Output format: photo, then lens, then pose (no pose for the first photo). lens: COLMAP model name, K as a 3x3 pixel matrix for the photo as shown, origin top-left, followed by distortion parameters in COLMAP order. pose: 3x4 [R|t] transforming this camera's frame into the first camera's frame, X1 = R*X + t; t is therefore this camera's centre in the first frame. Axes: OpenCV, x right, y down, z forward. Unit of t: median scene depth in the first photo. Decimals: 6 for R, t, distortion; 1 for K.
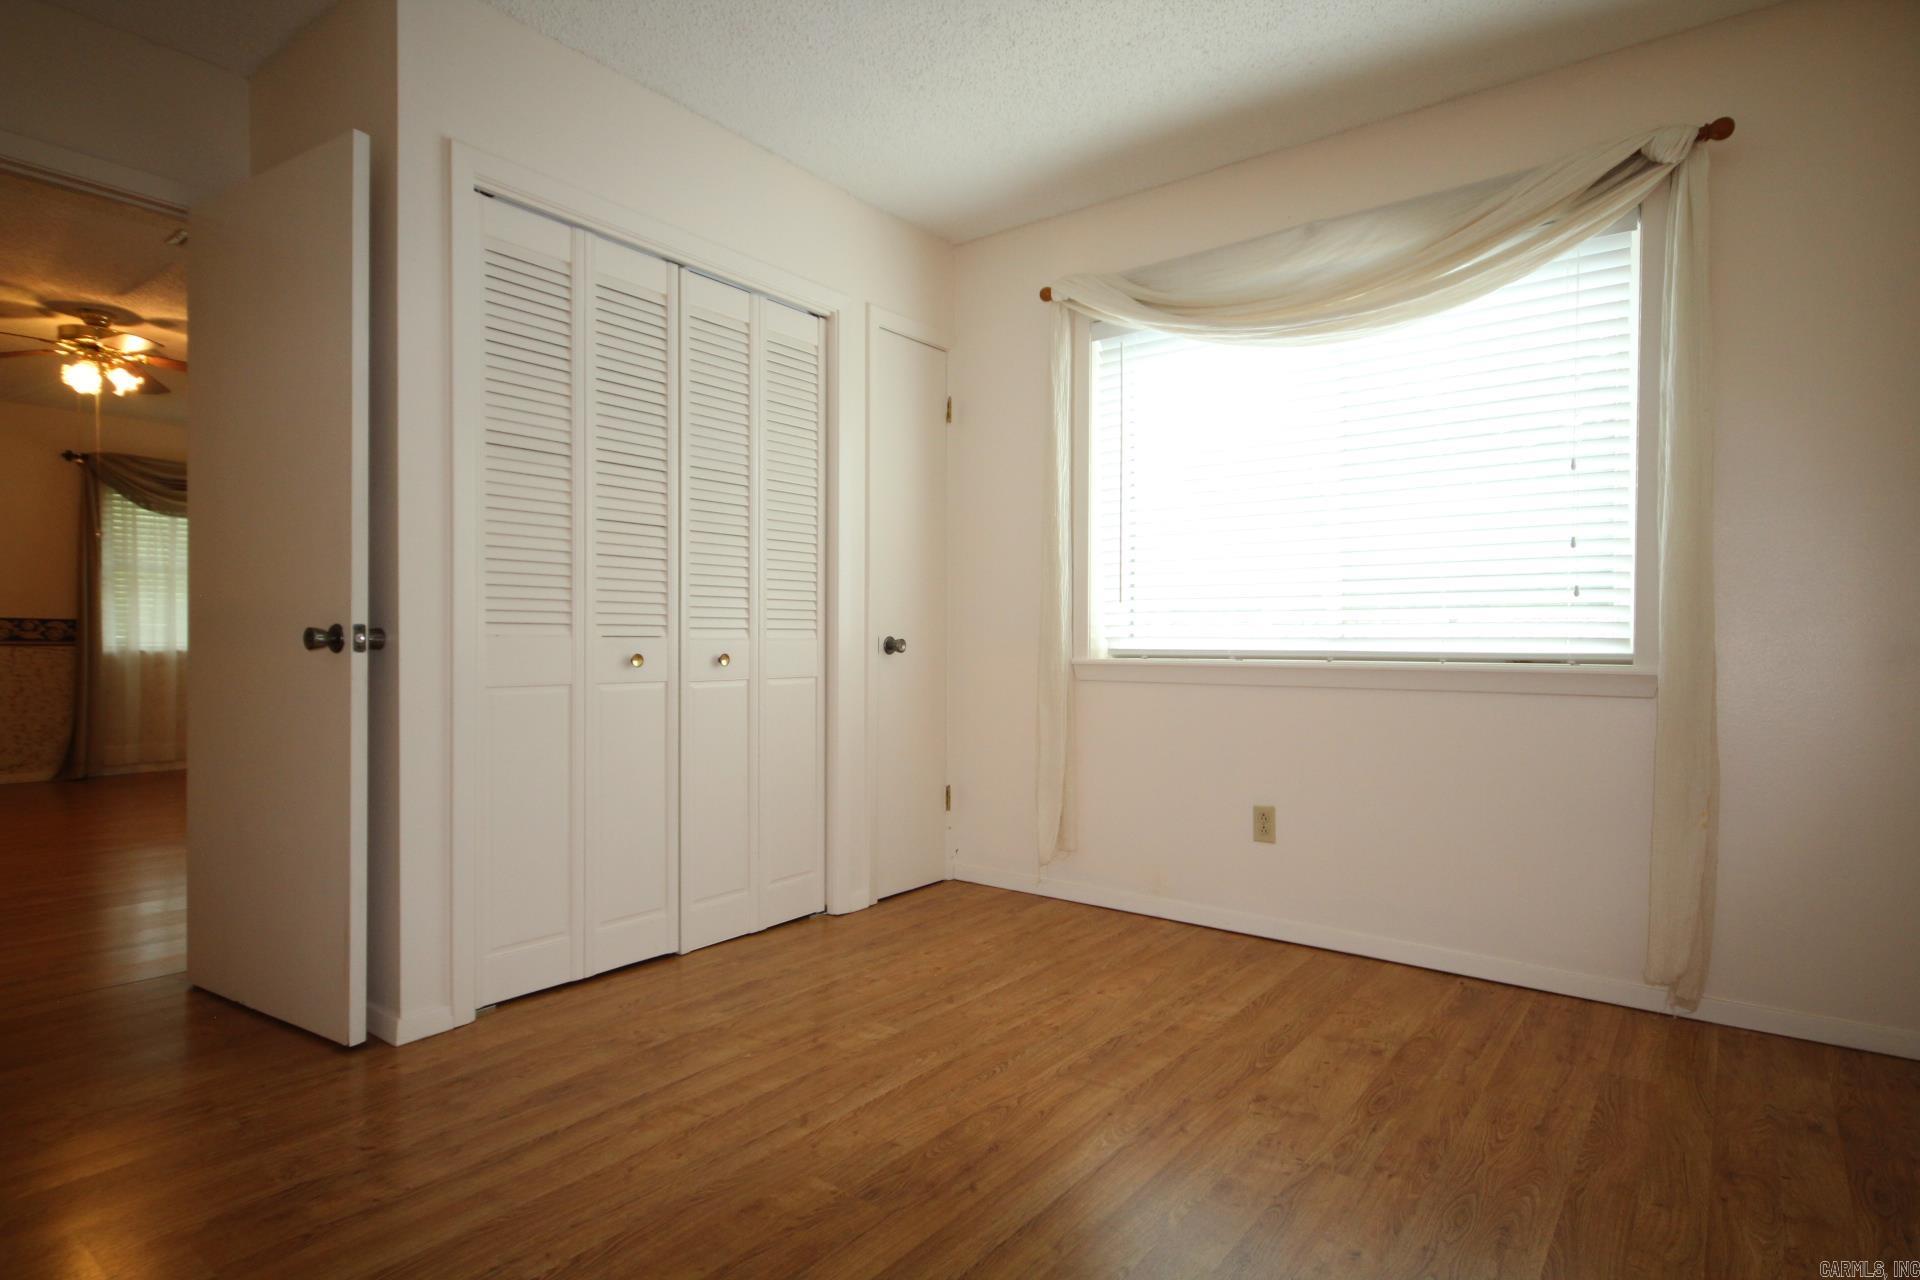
lens RADIAL K [[1019.4, 0, 960.0], [0, 1019.4, 640.0], [0, 0, 1]] dist [0.025667, 0.000451]
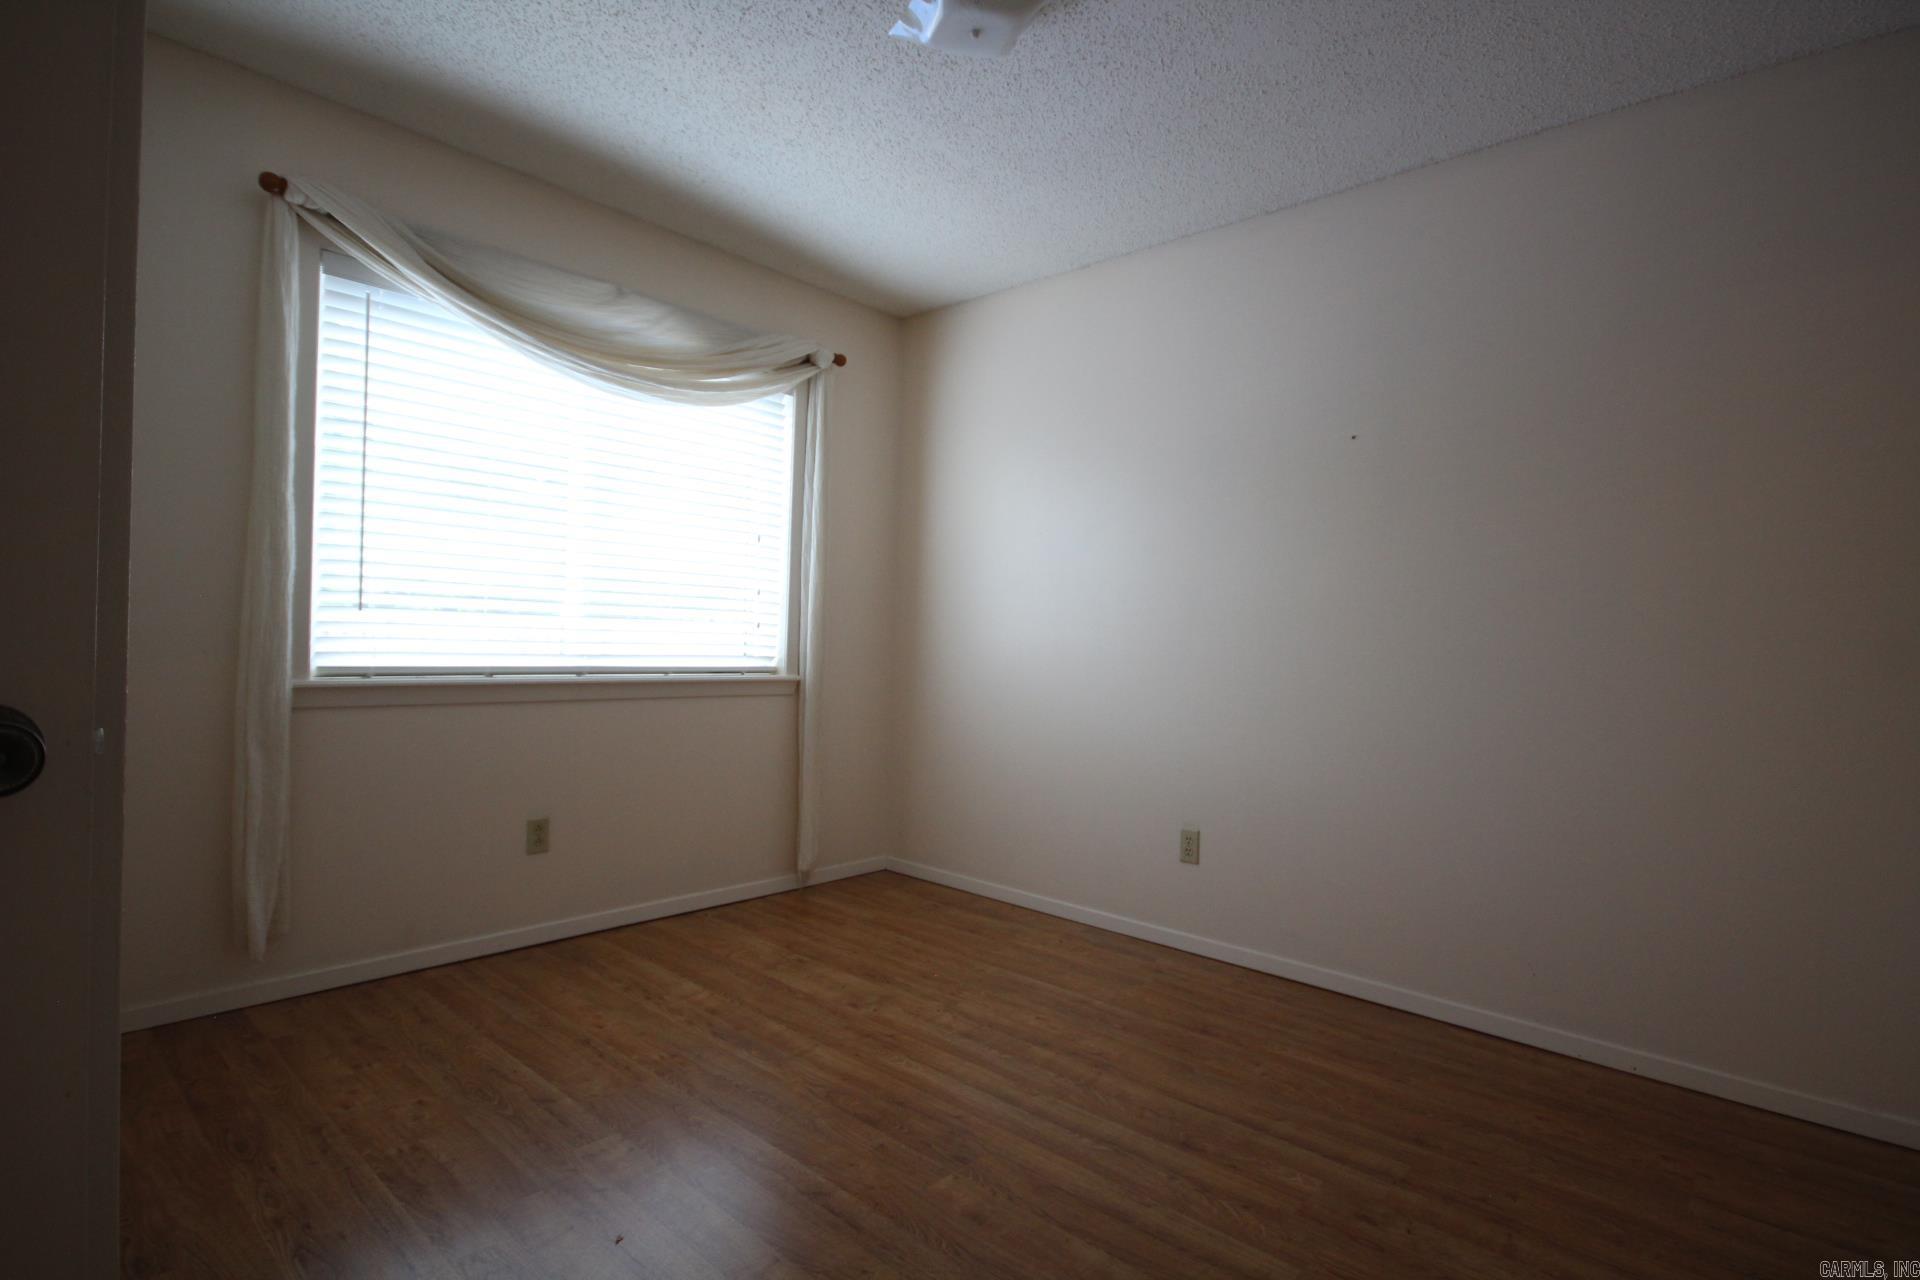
lens RADIAL K [[971.1, 0, 958.8], [0, 971.1, 650.0], [0, 0, 1]] dist [0.024401, 0.000334]
pose [[0.081508, -0.011253, 0.996609, -0.836647], [-0.029620, 0.999467, 0.013708, -0.043276], [-0.996232, -0.030637, 0.081131, 0.647750]]
